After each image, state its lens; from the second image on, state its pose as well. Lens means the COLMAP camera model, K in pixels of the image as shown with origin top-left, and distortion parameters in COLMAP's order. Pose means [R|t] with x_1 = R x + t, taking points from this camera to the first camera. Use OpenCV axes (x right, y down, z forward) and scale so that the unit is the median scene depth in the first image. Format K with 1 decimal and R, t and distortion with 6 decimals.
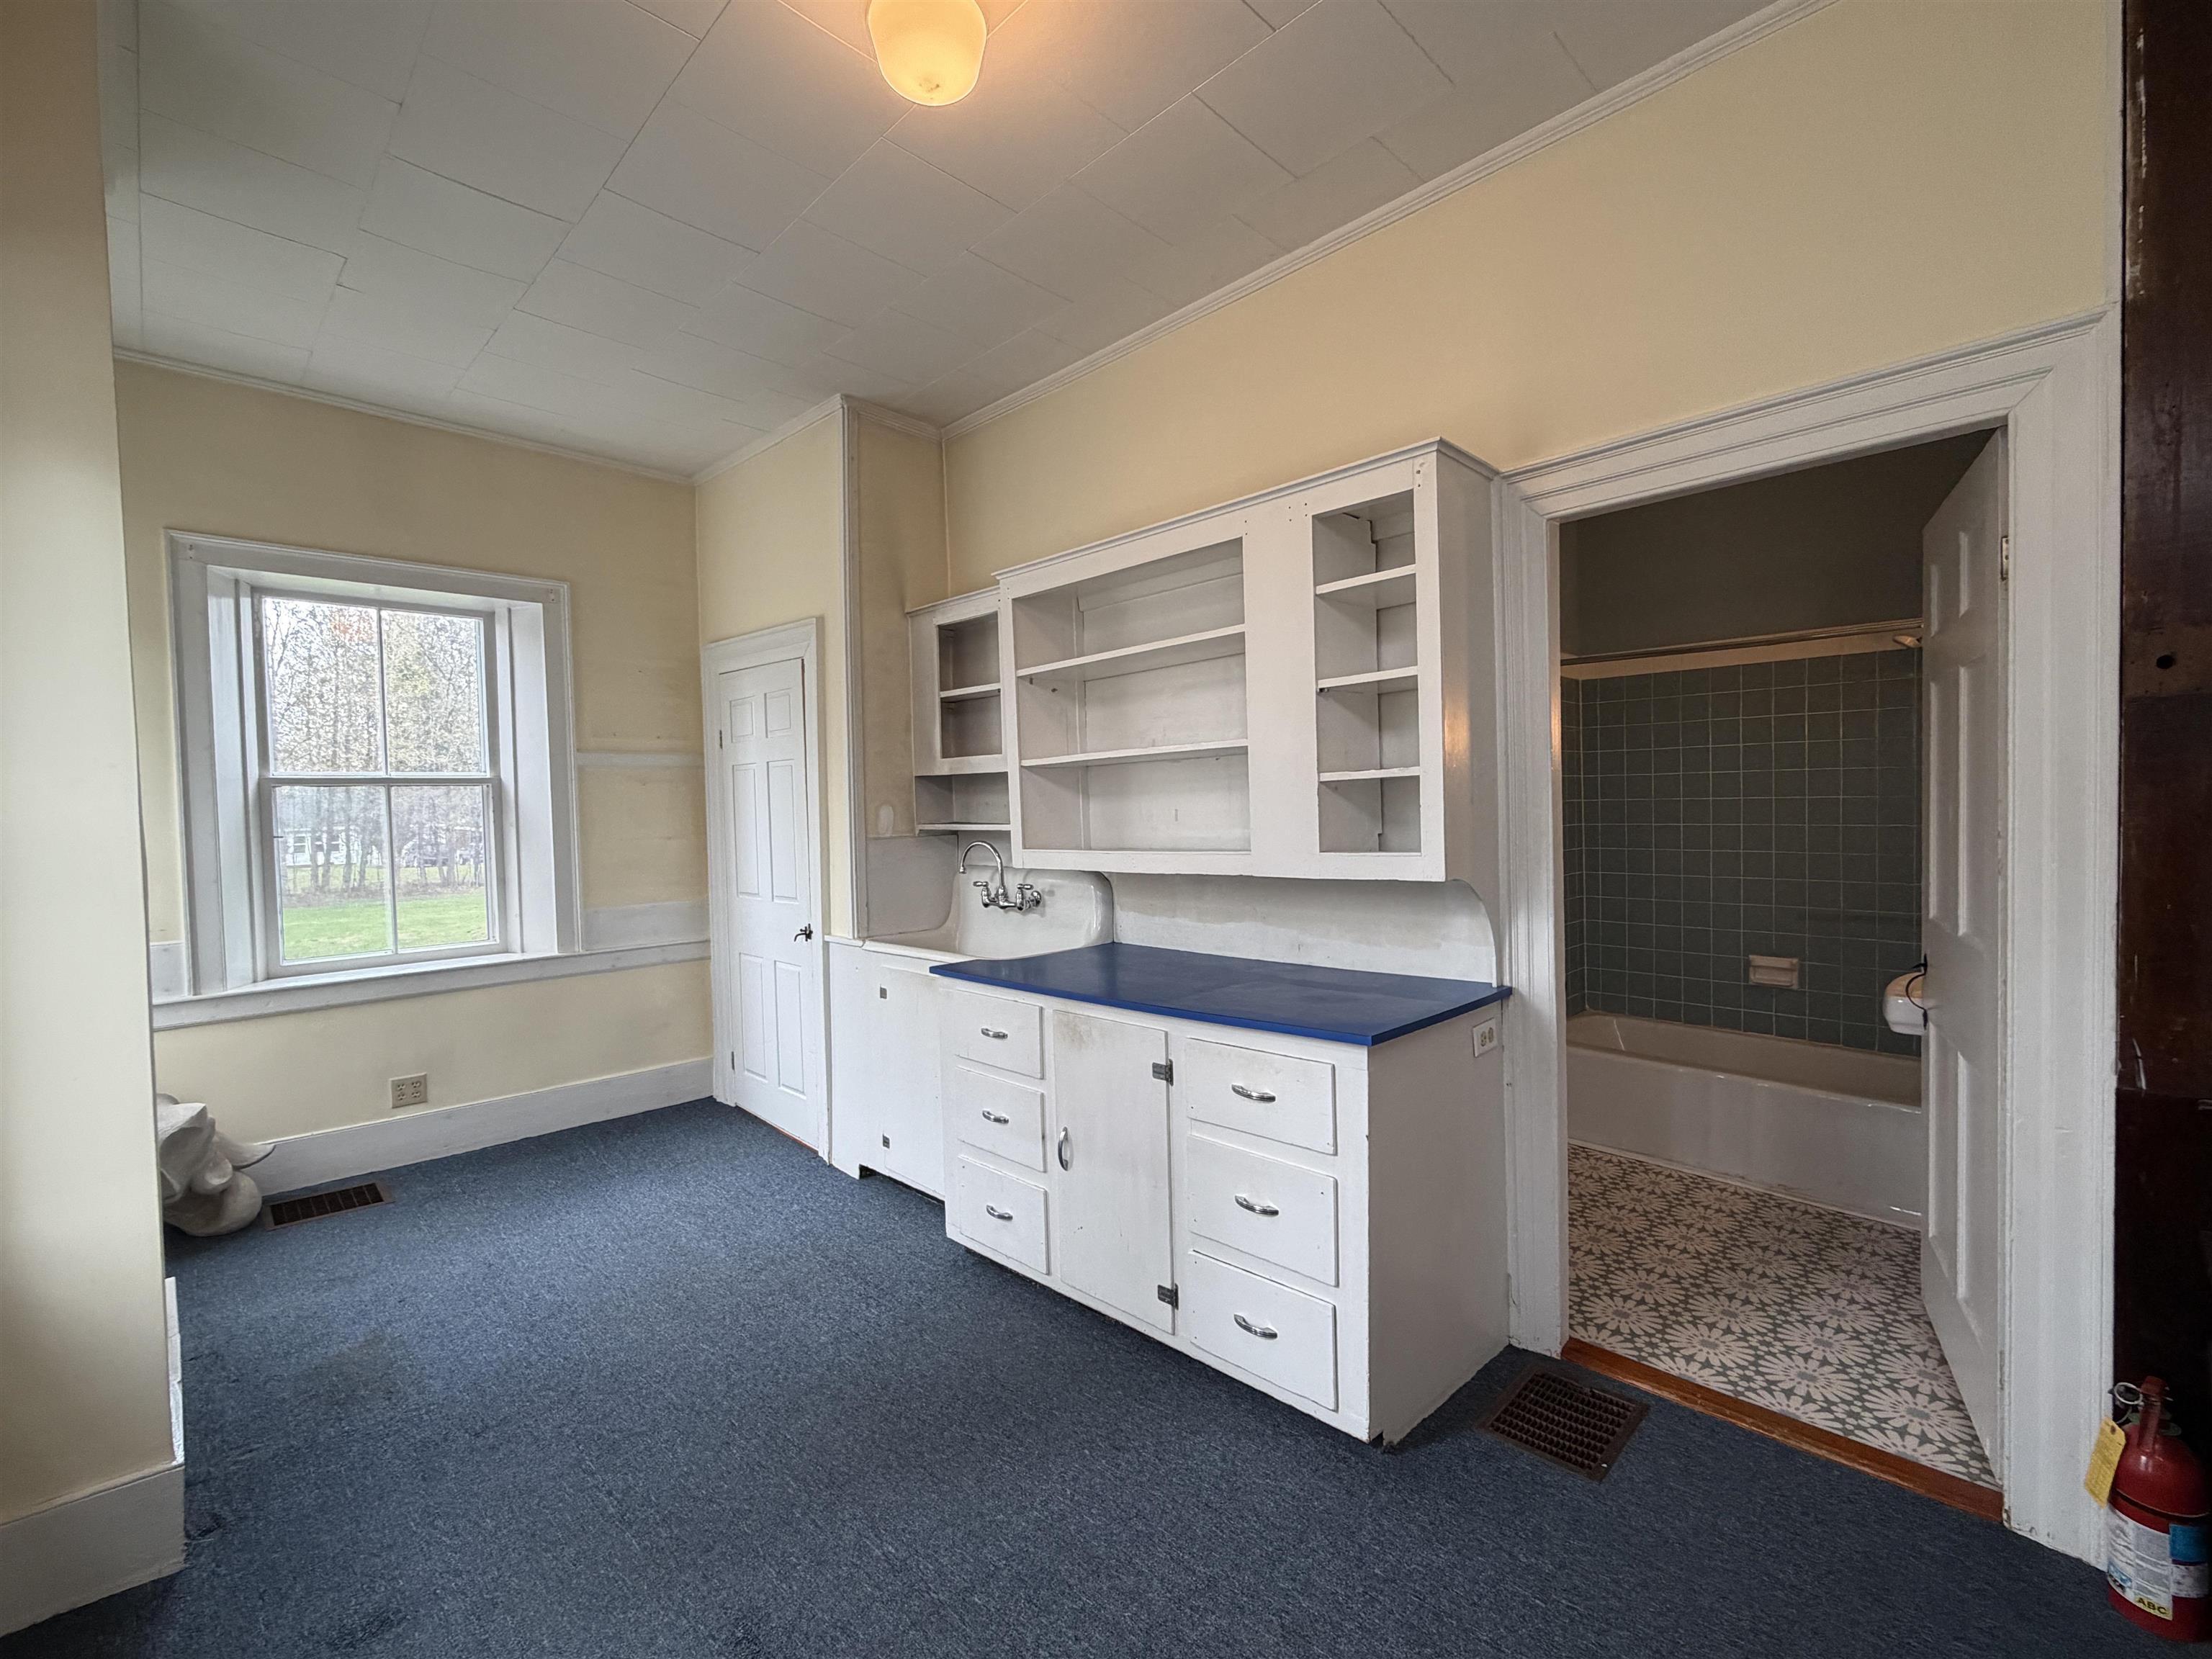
lens RADIAL K [[967.2, 0, 1109.4], [0, 967.2, 834.6], [0, 0, 1]] dist [0.001564, -0.000237]
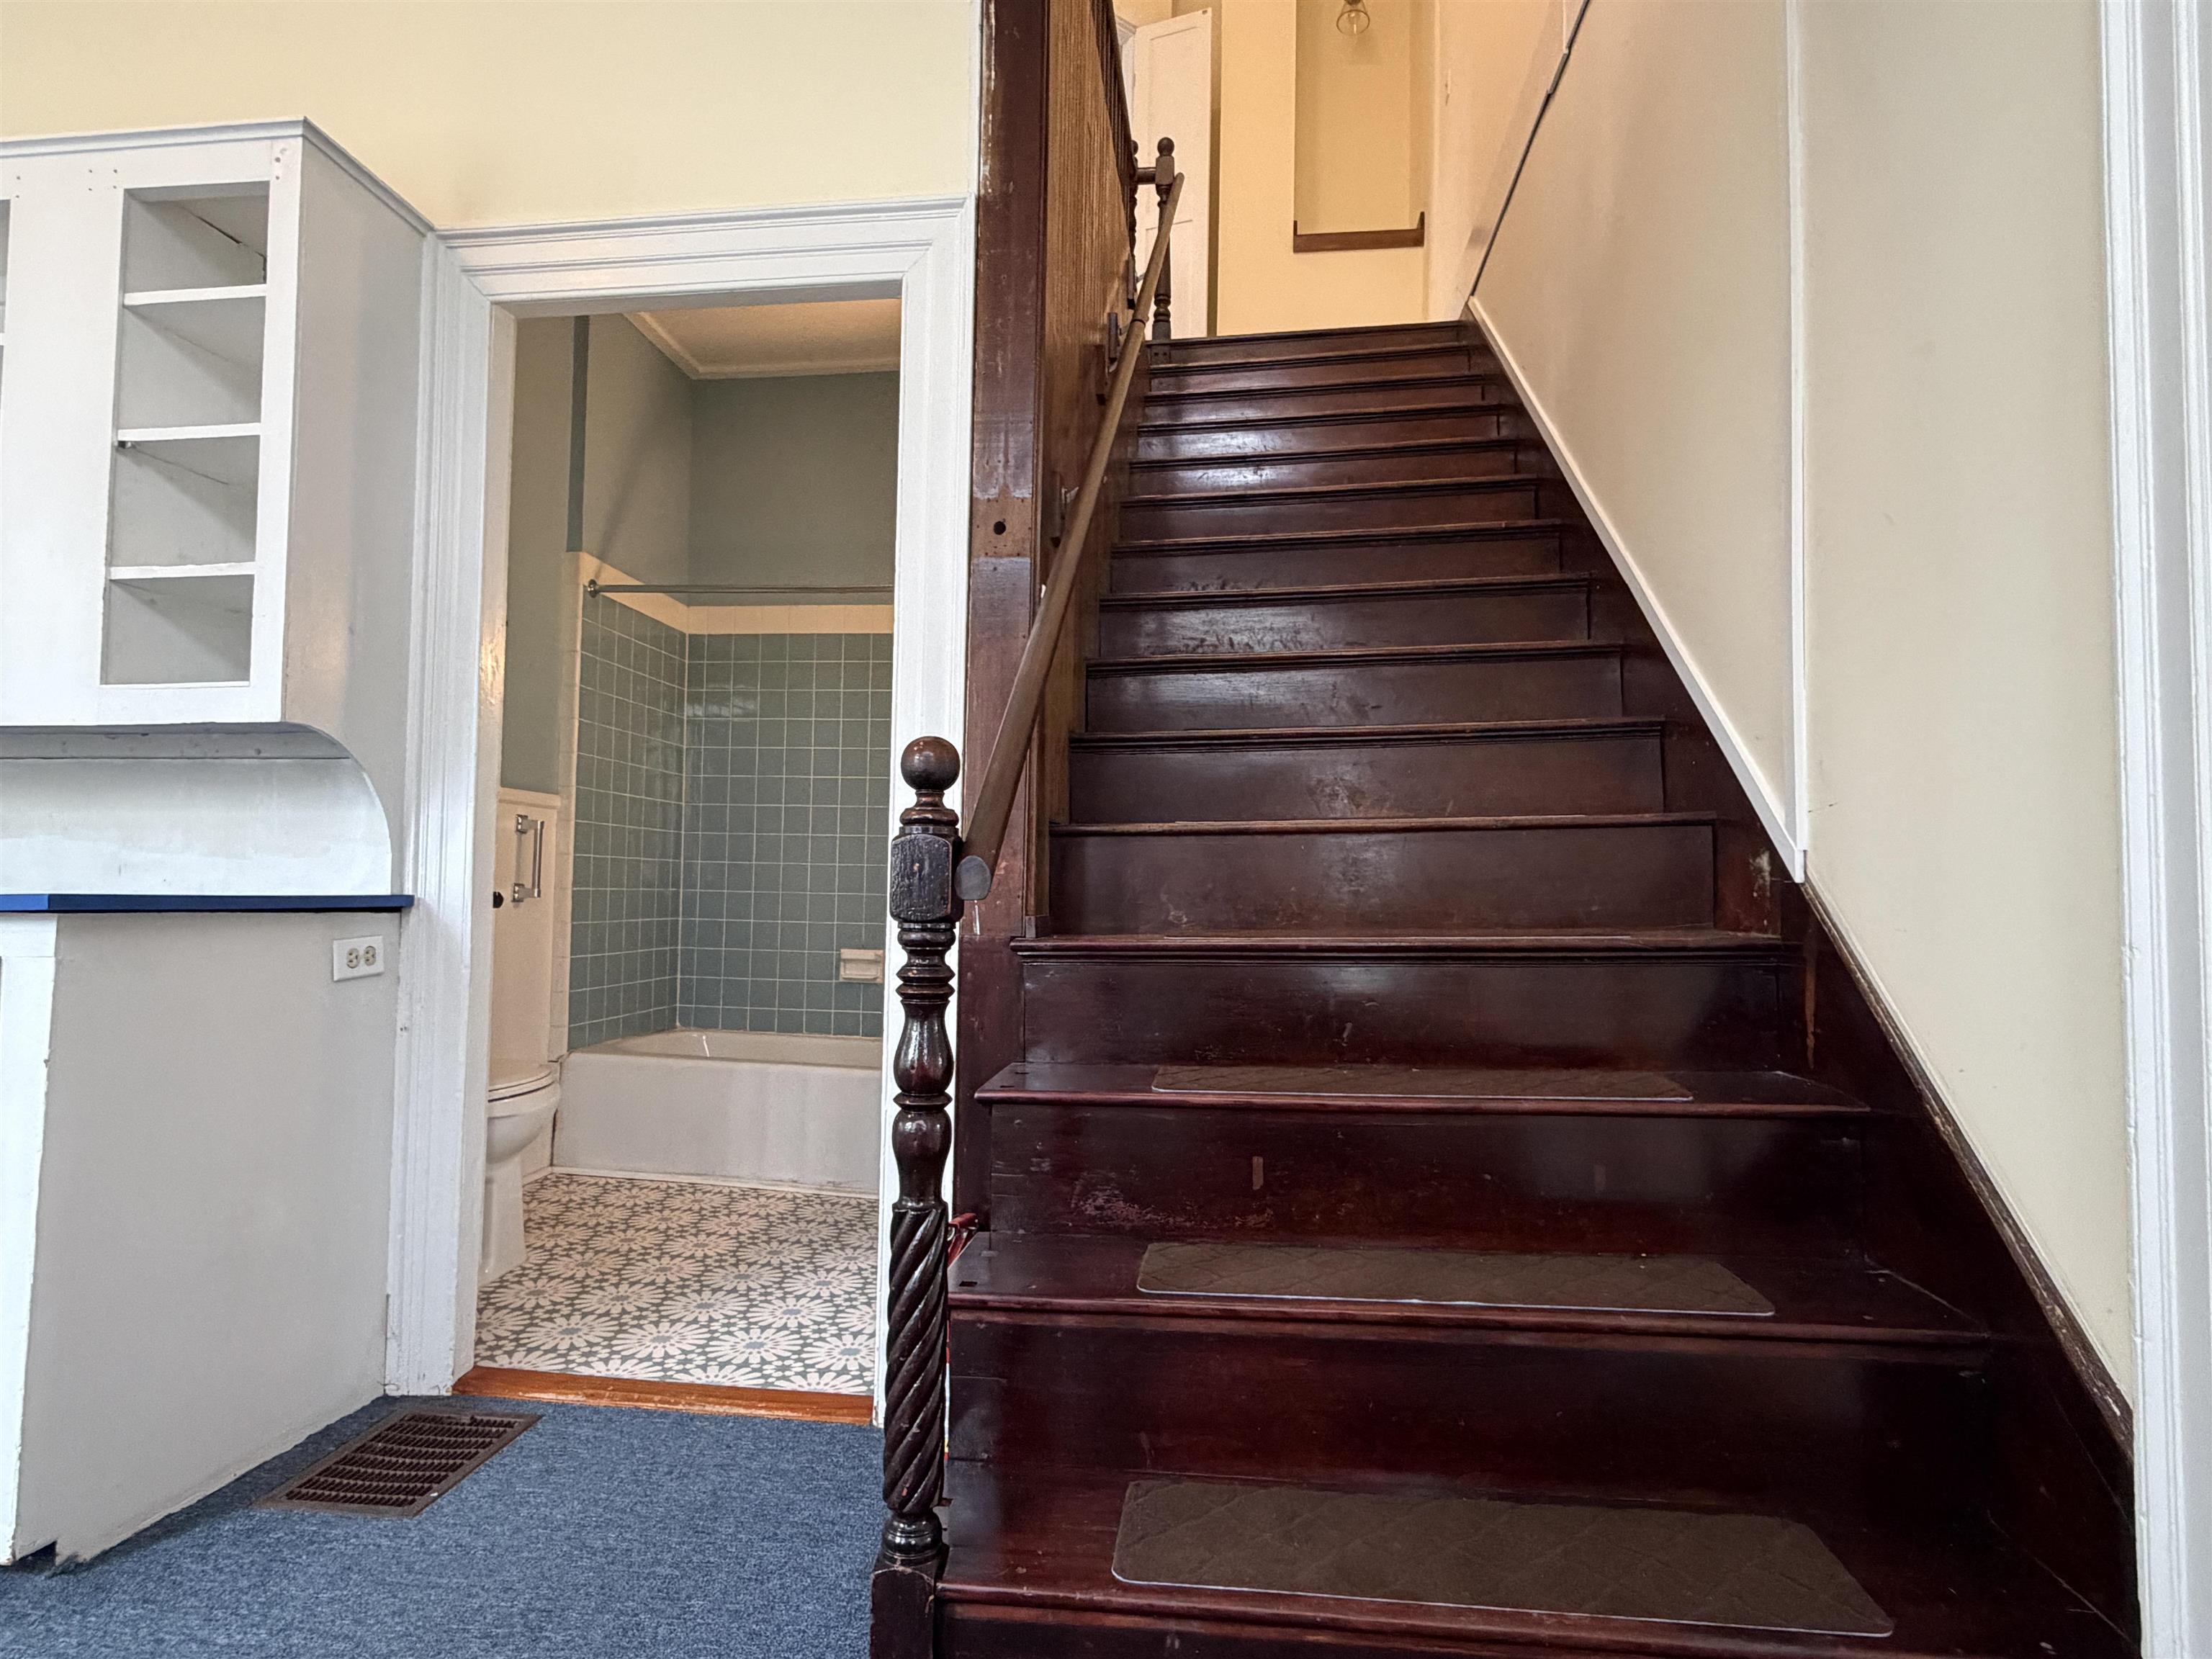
lens RADIAL K [[1184.0, 0, 1099.9], [0, 1184.0, 838.0], [0, 0, 1]] dist [0.006724, -0.002058]
pose [[0.784974, 0.066061, 0.615997, 0.242730], [-0.019170, 0.996413, -0.082429, 0.164076], [-0.619232, 0.052896, 0.783424, -0.046034]]
